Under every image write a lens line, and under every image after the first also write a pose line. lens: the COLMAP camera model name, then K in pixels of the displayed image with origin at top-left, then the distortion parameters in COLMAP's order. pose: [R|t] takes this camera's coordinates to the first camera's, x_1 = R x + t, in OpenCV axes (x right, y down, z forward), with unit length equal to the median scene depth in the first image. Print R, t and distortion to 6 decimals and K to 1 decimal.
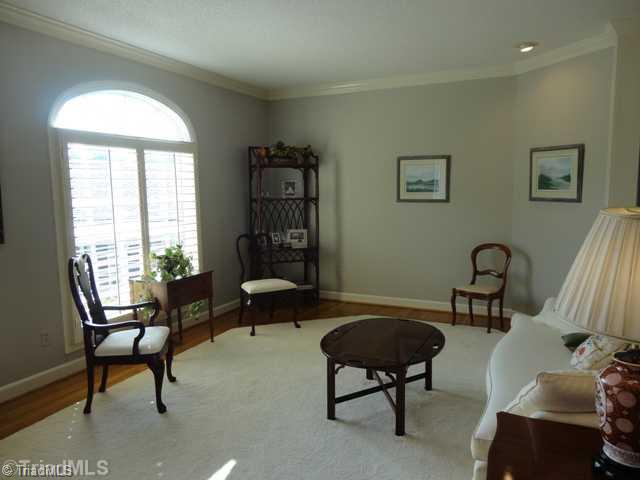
lens RADIAL K [[479.2, 0, 320.0], [0, 479.2, 240.0], [0, 0, 1]] dist [-0.007389, -0.004347]
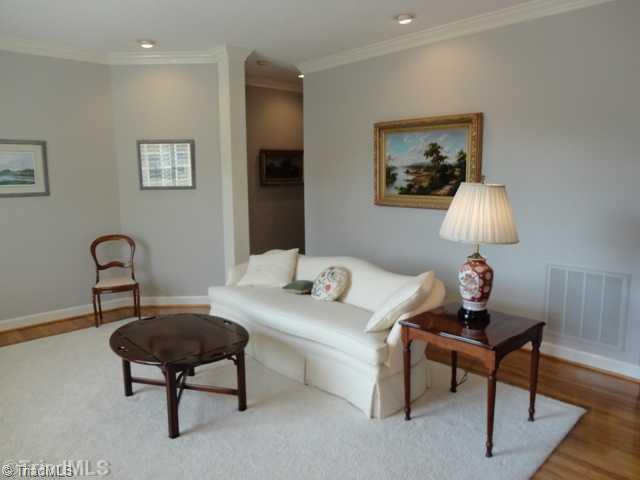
lens RADIAL K [[479.2, 0, 320.0], [0, 479.2, 240.0], [0, 0, 1]] dist [-0.007389, -0.004347]
pose [[0.368302, -0.120802, 0.921825, -0.392021], [0.115561, 0.989781, 0.083537, -0.015562], [-0.922496, 0.075760, 0.378498, 0.242361]]
